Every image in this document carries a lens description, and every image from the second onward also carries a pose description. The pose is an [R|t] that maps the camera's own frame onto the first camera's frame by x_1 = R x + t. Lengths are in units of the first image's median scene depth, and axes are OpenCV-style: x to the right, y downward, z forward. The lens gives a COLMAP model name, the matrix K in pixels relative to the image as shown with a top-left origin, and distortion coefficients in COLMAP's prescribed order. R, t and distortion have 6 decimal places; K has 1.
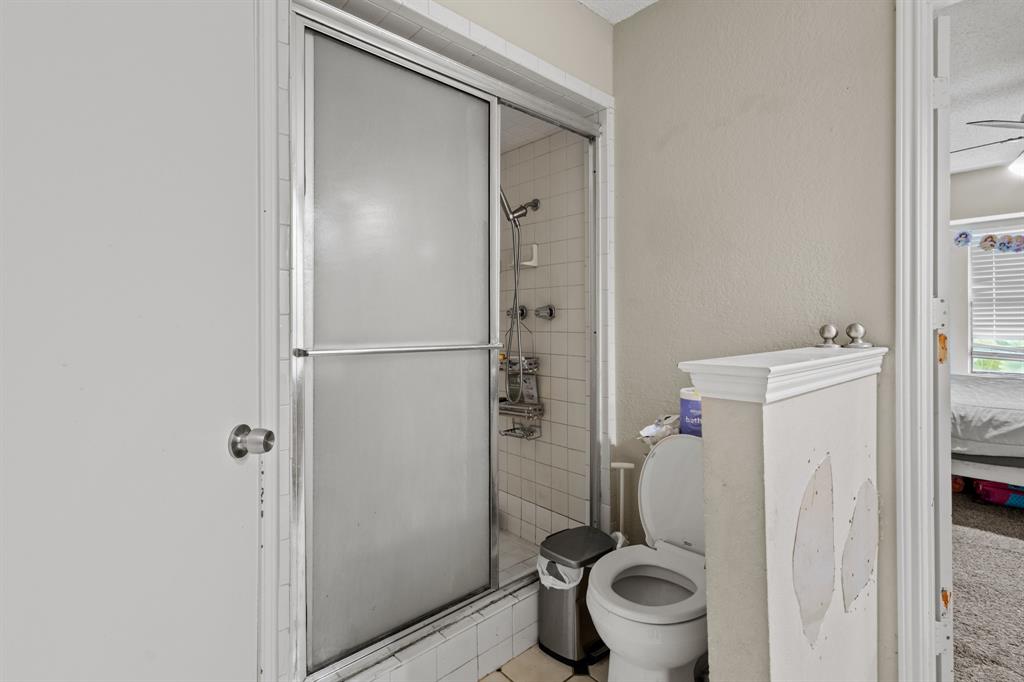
lens RADIAL K [[474.0, 0, 515.0], [0, 474.0, 335.3], [0, 0, 1]] dist [0.010661, -0.001223]
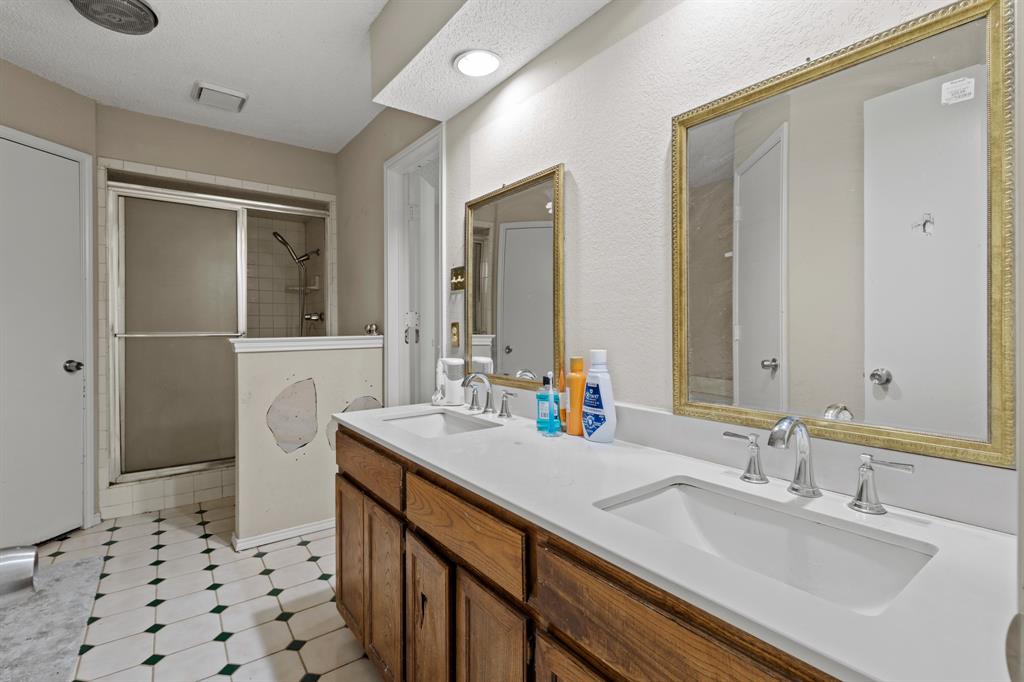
lens RADIAL K [[474.0, 0, 511.1], [0, 474.0, 336.5], [0, 0, 1]] dist [0.010661, -0.001223]
pose [[0.994894, 0.002107, -0.100900, 1.787334], [-0.001698, 0.999990, 0.004131, 0.025989], [0.100908, -0.003938, 0.994888, -1.194593]]
